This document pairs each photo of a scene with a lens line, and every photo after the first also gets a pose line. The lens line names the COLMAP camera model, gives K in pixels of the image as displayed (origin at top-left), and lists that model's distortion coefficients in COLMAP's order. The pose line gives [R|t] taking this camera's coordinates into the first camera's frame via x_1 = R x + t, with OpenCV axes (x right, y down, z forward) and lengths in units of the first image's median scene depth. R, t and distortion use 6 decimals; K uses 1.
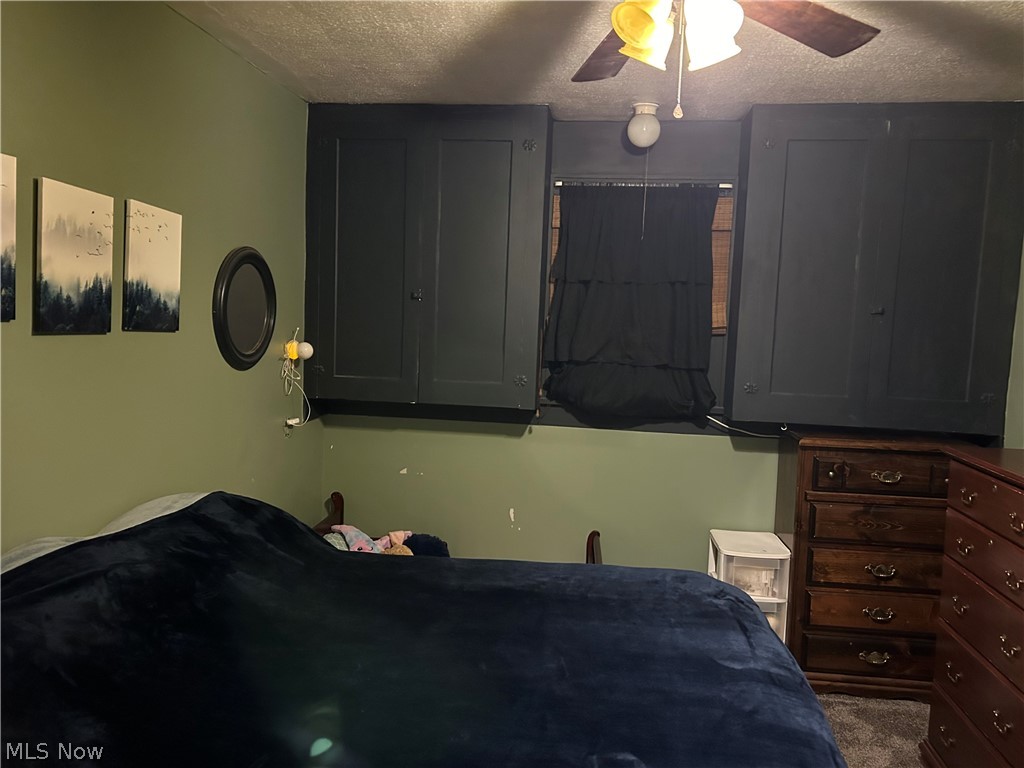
lens RADIAL K [[690.6, 0, 512.0], [0, 690.6, 384.0], [0, 0, 1]] dist [0.052158, -0.123769]
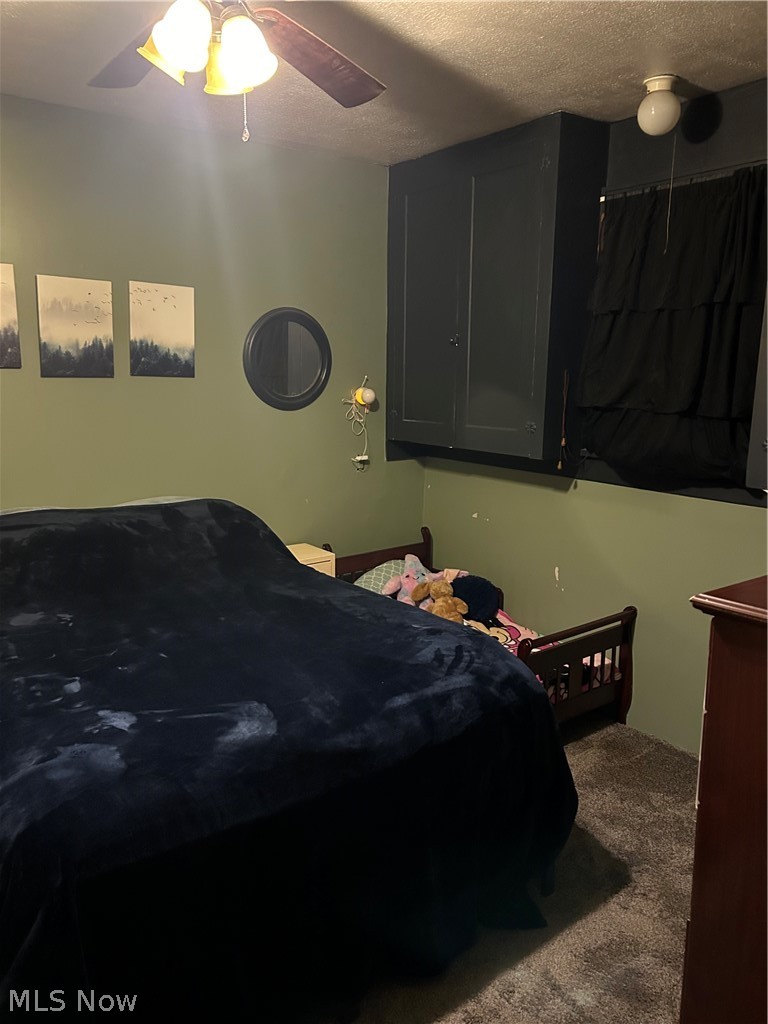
lens RADIAL K [[690.6, 0, 384.0], [0, 690.6, 512.0], [0, 0, 1]] dist [0.052158, -0.123769]
pose [[0.734428, 0.109873, -0.669734, 0.803352], [-0.044374, 0.992471, 0.114160, 0.016245], [0.677235, -0.054124, 0.733773, 0.274468]]
